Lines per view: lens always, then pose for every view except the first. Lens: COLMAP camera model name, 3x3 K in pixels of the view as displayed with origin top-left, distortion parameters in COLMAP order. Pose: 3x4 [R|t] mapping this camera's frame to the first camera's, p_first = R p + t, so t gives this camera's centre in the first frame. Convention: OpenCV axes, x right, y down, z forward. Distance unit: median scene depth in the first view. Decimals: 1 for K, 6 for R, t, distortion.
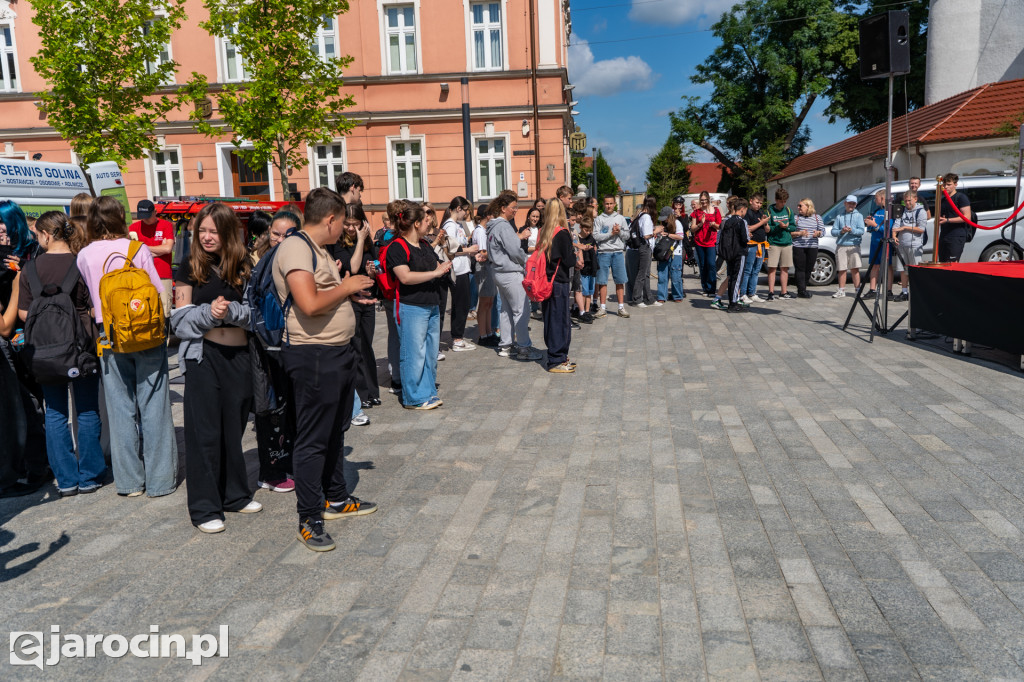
lens RADIAL K [[910.6, 0, 515.1], [0, 910.6, 329.5], [0, 0, 1]] dist [0.003847, 0.074857]
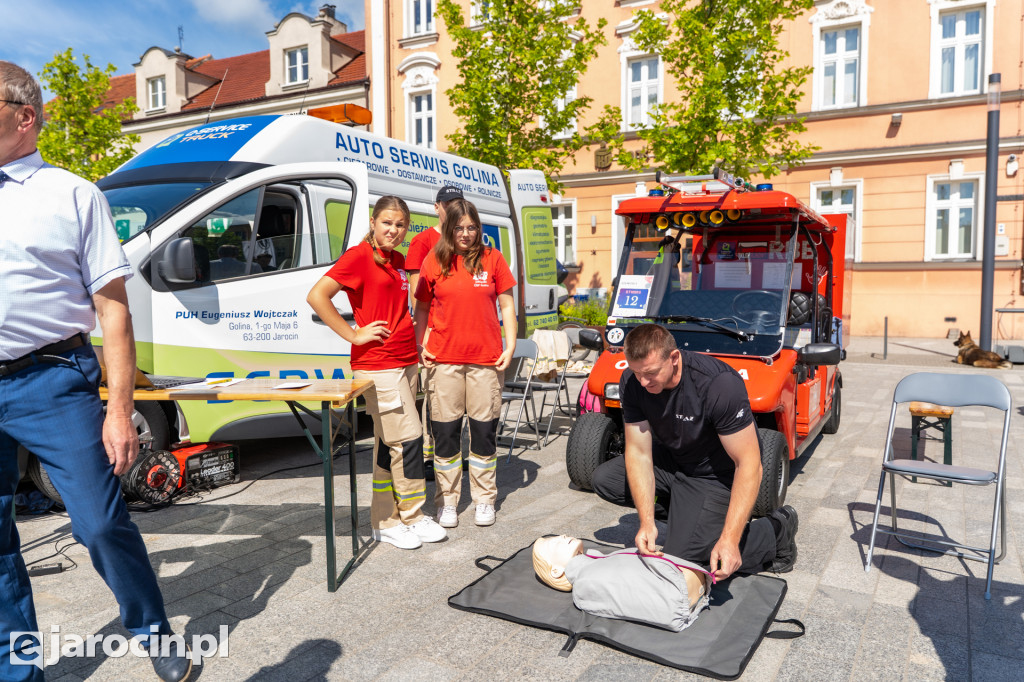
lens RADIAL K [[671.1, 0, 520.0], [0, 671.1, 339.4], [0, 0, 1]] dist [0.001031, -0.020370]
pose [[0.936170, 0.052935, -0.347540, -0.176246], [-0.072568, 0.996405, -0.043710, -0.020723], [0.343977, 0.066140, 0.936646, 0.344531]]
